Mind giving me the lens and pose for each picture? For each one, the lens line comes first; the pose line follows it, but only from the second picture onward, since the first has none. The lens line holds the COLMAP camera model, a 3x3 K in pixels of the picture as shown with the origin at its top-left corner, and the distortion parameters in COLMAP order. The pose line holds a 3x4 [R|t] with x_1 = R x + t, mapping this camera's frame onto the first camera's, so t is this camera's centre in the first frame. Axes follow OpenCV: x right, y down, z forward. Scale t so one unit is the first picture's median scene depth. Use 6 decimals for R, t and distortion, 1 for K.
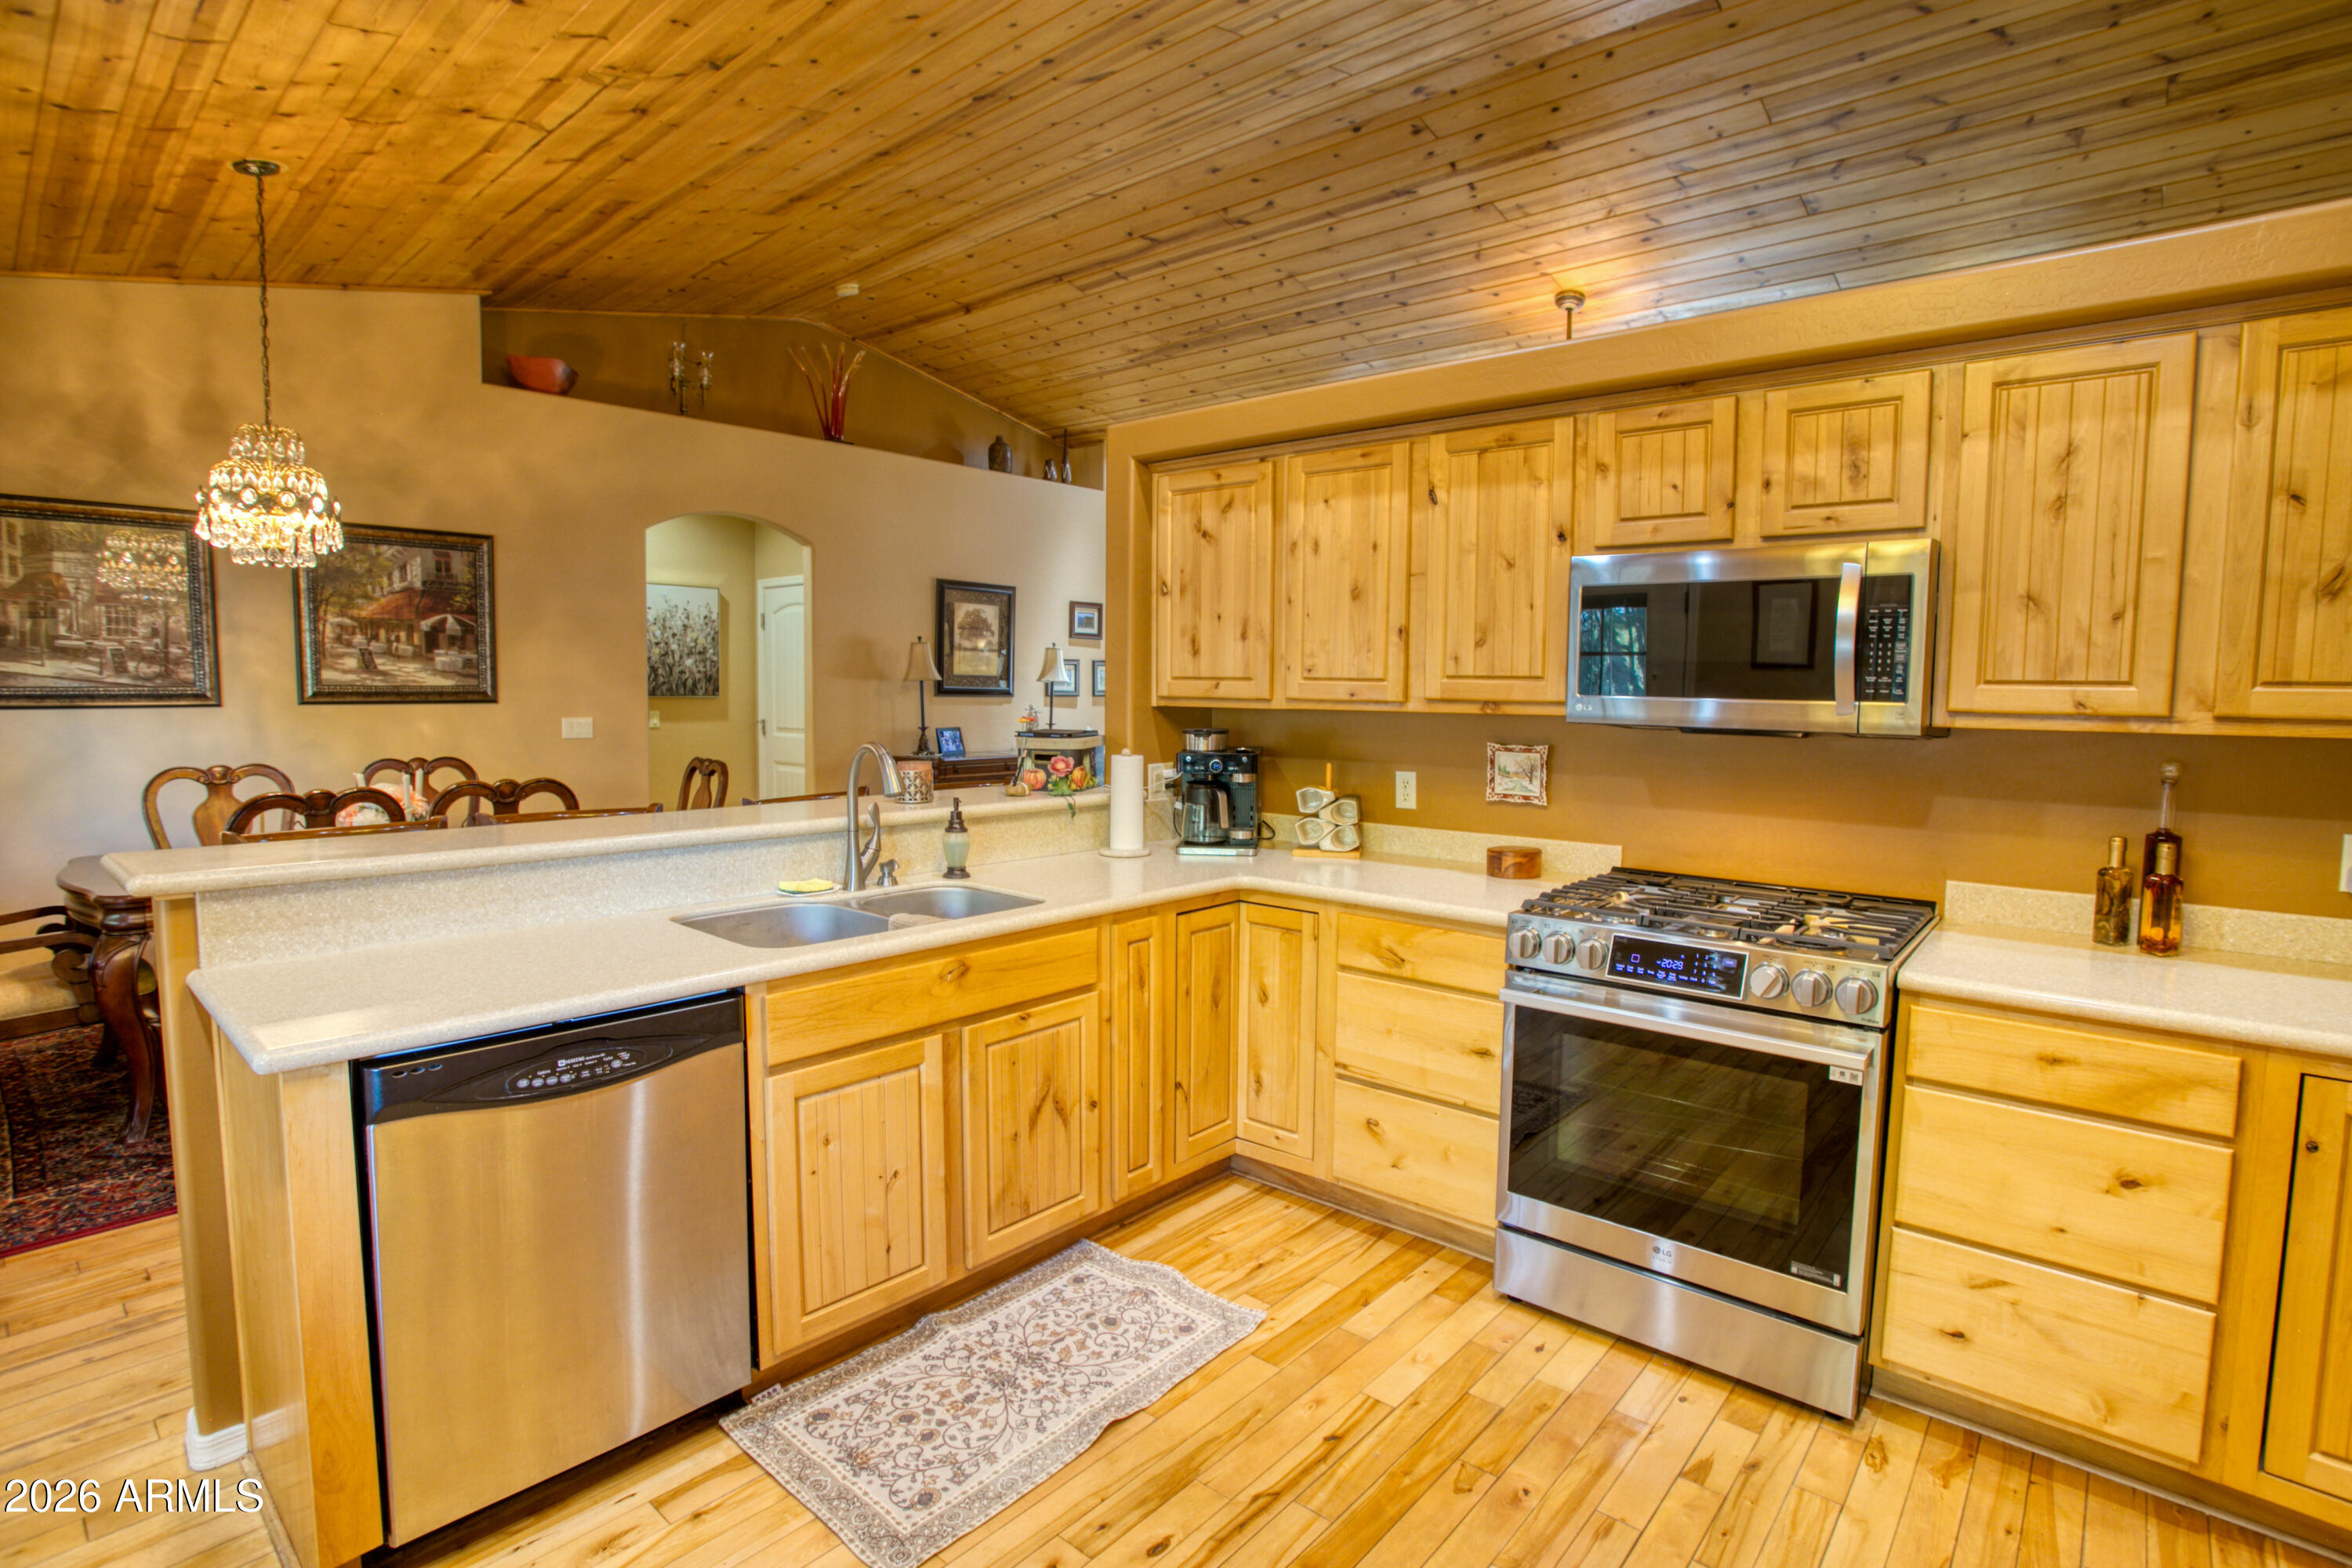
lens RADIAL K [[1140.2, 0, 1176.0], [0, 1140.2, 784.0], [0, 0, 1]] dist [-0.086557, -0.000066]
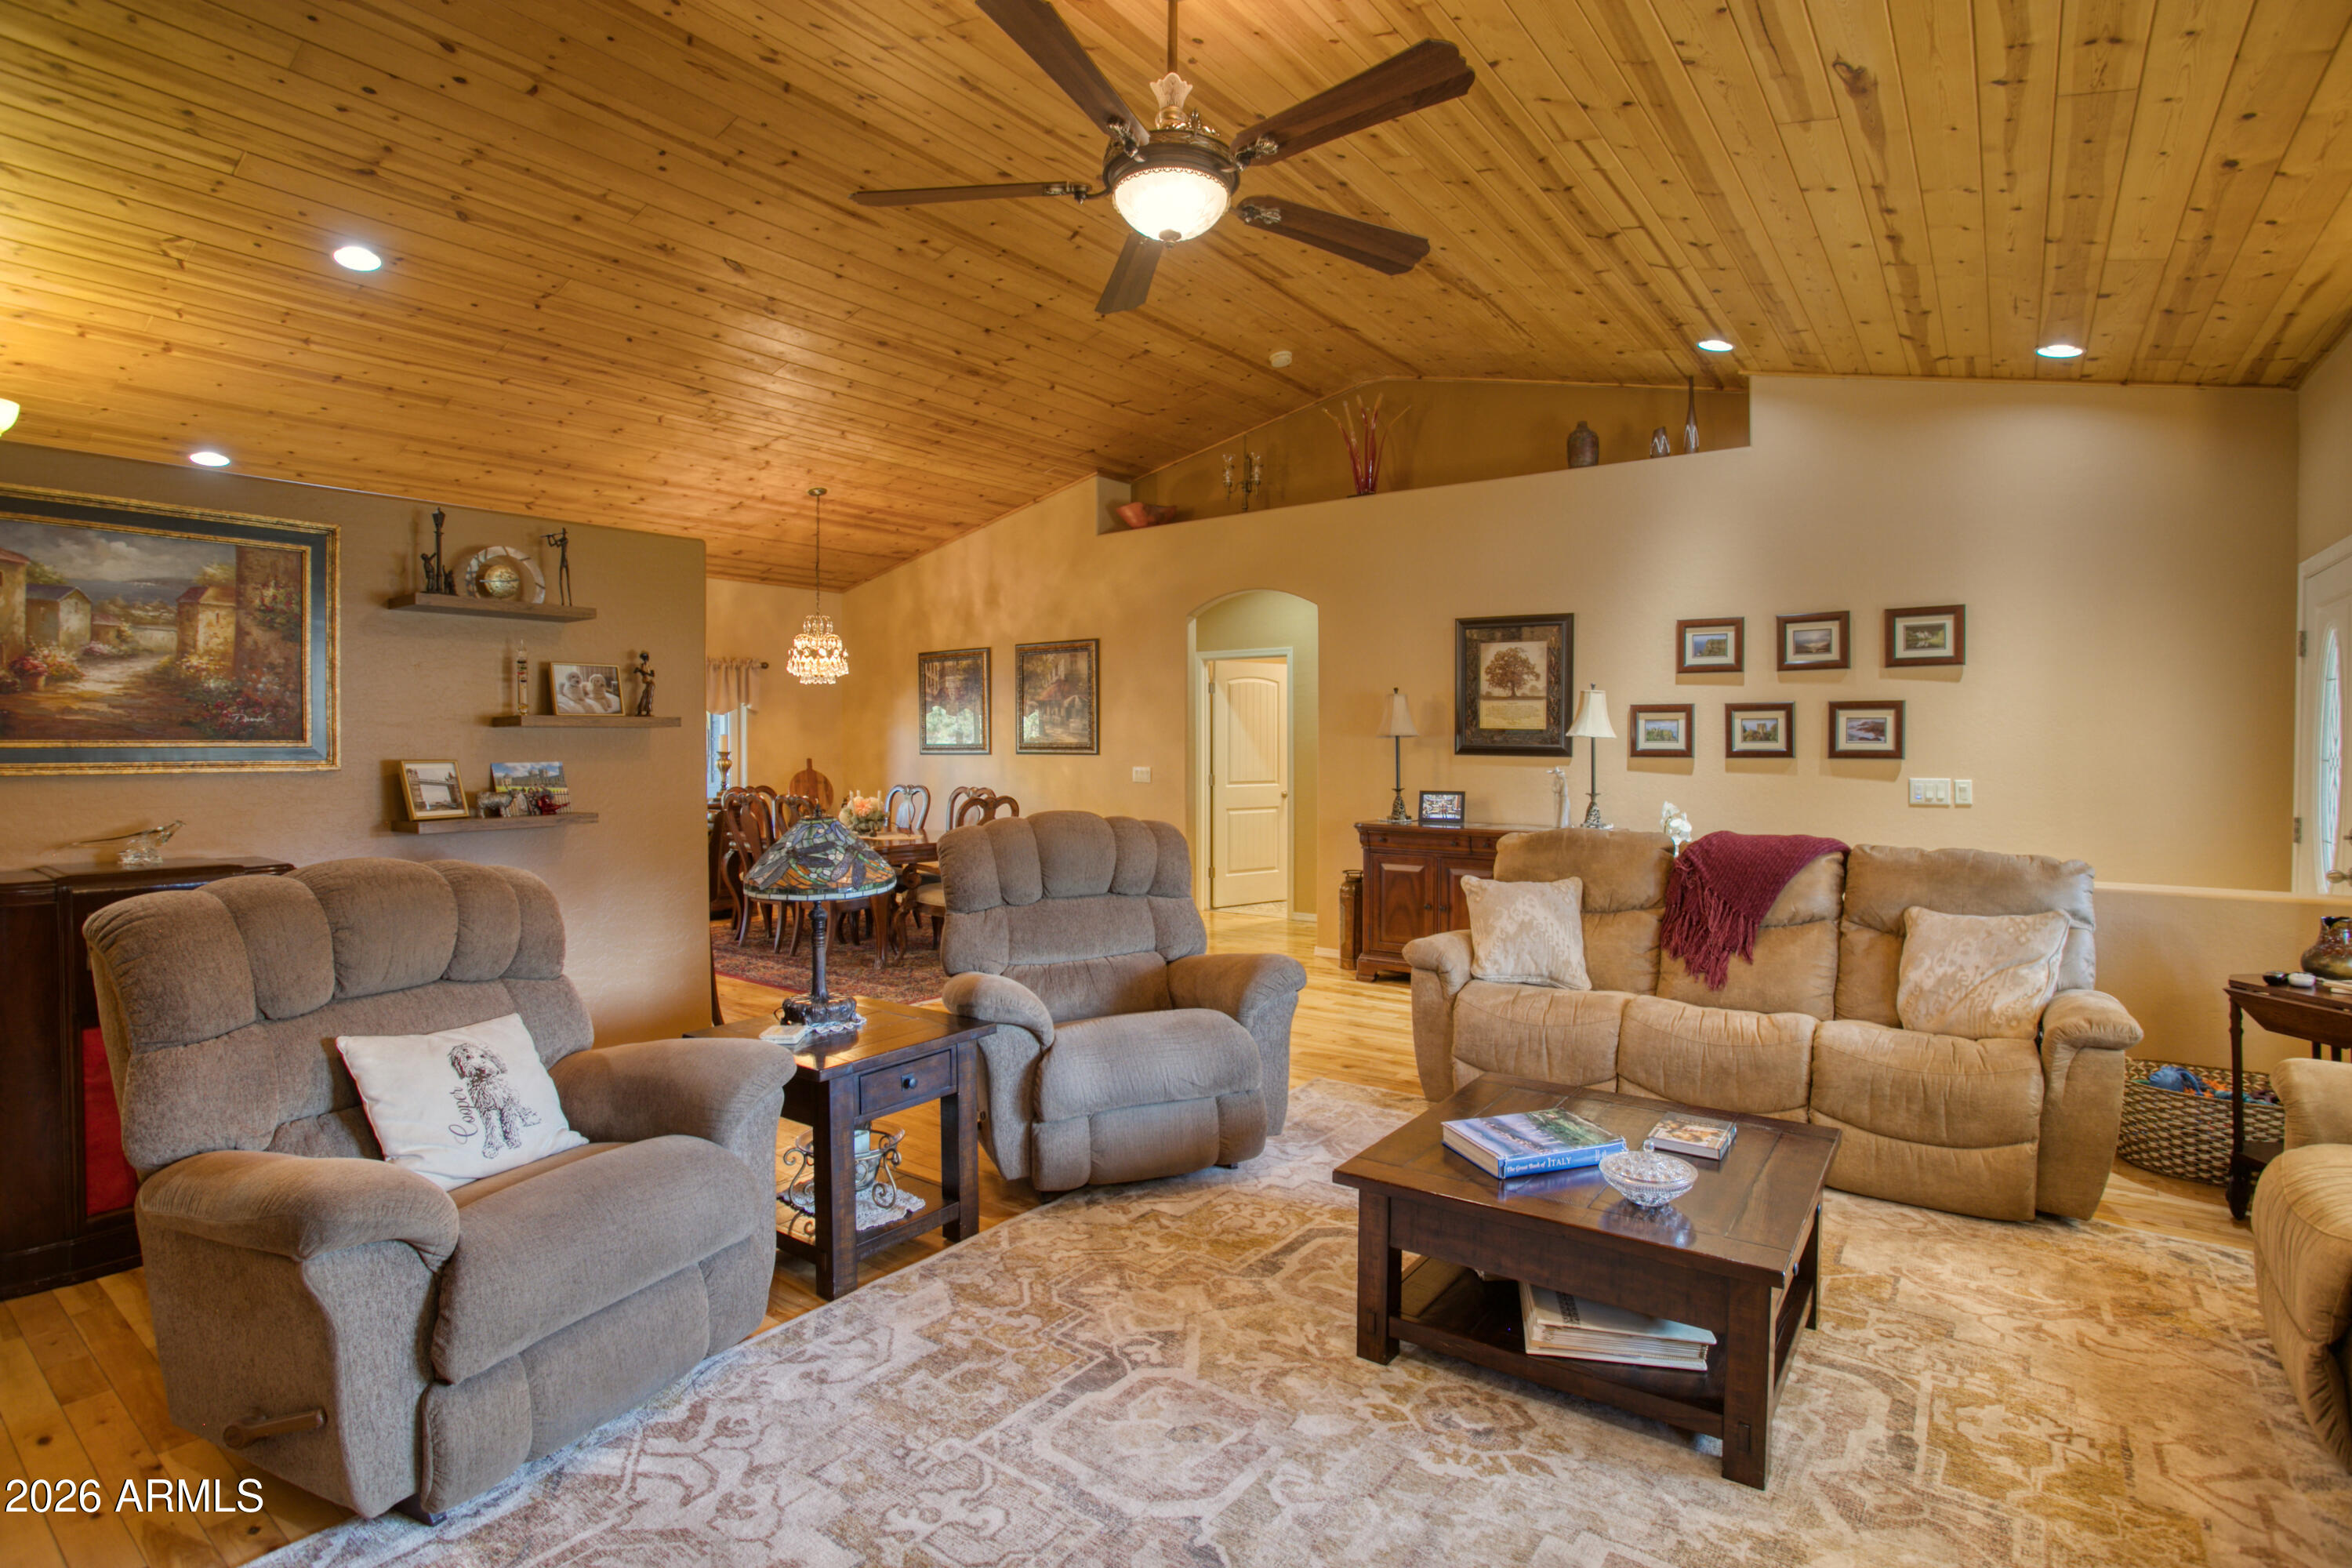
lens RADIAL K [[1140.2, 0, 1176.0], [0, 1140.2, 784.0], [0, 0, 1]] dist [-0.086557, -0.000066]
pose [[0.077273, 0.031683, -0.996506, 0.623020], [-0.080033, 0.996467, 0.025476, -0.059447], [0.993793, 0.077785, 0.079535, 0.710821]]
